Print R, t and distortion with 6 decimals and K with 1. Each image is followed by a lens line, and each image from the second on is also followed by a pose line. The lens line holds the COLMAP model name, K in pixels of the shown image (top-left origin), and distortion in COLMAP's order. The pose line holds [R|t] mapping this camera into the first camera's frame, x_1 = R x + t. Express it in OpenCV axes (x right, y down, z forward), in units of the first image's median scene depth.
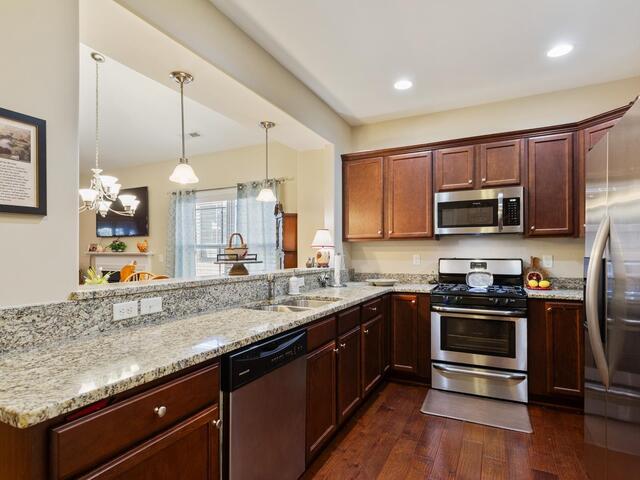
lens RADIAL K [[351.7, 0, 323.1], [0, 351.7, 246.0], [0, 0, 1]] dist [0.002381, 0.001933]
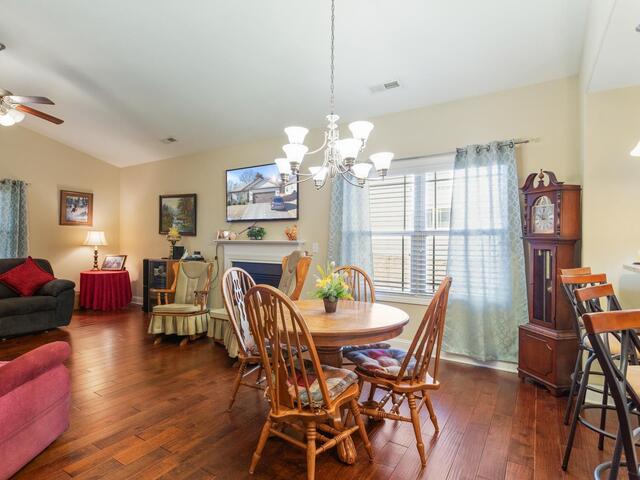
lens RADIAL K [[351.7, 0, 314.5], [0, 351.7, 241.4], [0, 0, 1]] dist [0.002381, 0.001933]
pose [[0.993998, 0.008775, -0.109045, -0.629452], [-0.007240, 0.999869, 0.014470, 0.014444], [0.109157, -0.013594, 0.993932, 0.312395]]
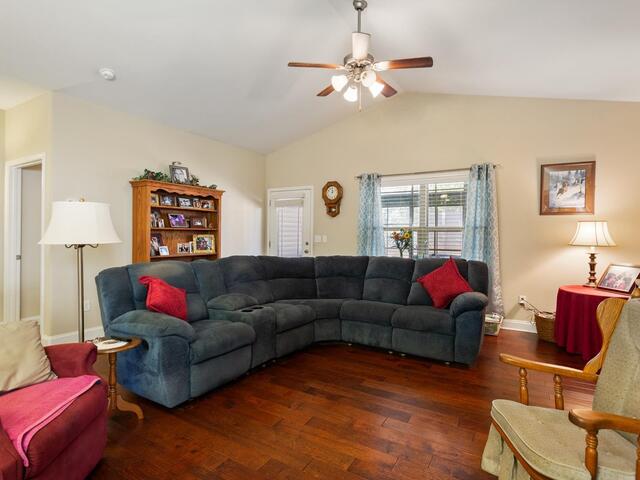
lens RADIAL K [[351.7, 0, 316.7], [0, 351.7, 234.1], [0, 0, 1]] dist [0.002381, 0.001933]
pose [[-0.073915, 0.001407, -0.997264, -0.802748], [0.008008, 0.999968, 0.000818, 0.028266], [0.997232, -0.007926, -0.073924, 1.304757]]
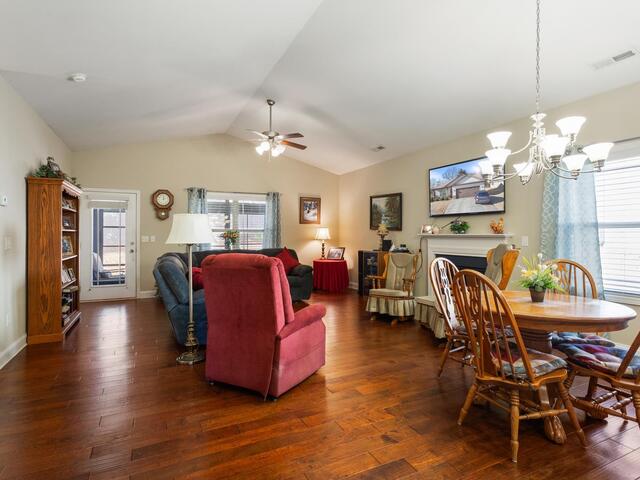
lens RADIAL K [[351.7, 0, 315.6], [0, 351.7, 235.3], [0, 0, 1]] dist [0.002381, 0.001933]
pose [[0.791212, 0.001719, -0.611540, -0.590538], [0.008200, 0.999876, 0.013420, 0.012701], [0.611487, -0.015633, 0.791100, 0.147587]]
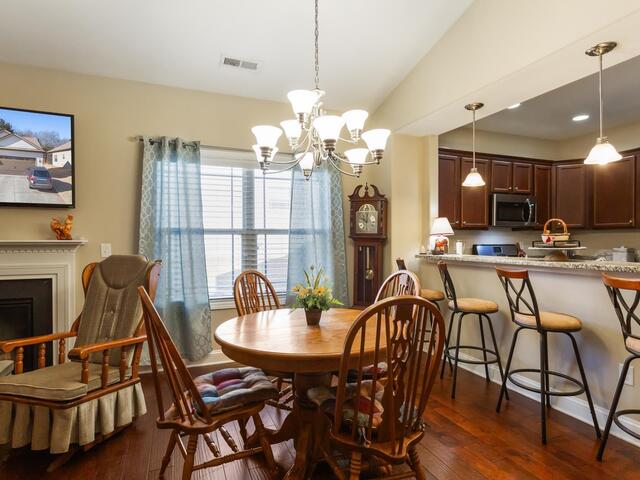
lens RADIAL K [[351.7, 0, 316.7], [0, 351.7, 240.8], [0, 0, 1]] dist [0.002381, 0.001933]
pose [[0.673806, -0.001207, 0.738907, -1.103365], [-0.012659, 0.999833, 0.013177, 0.014002], [-0.738800, -0.018232, 0.673679, 0.621820]]
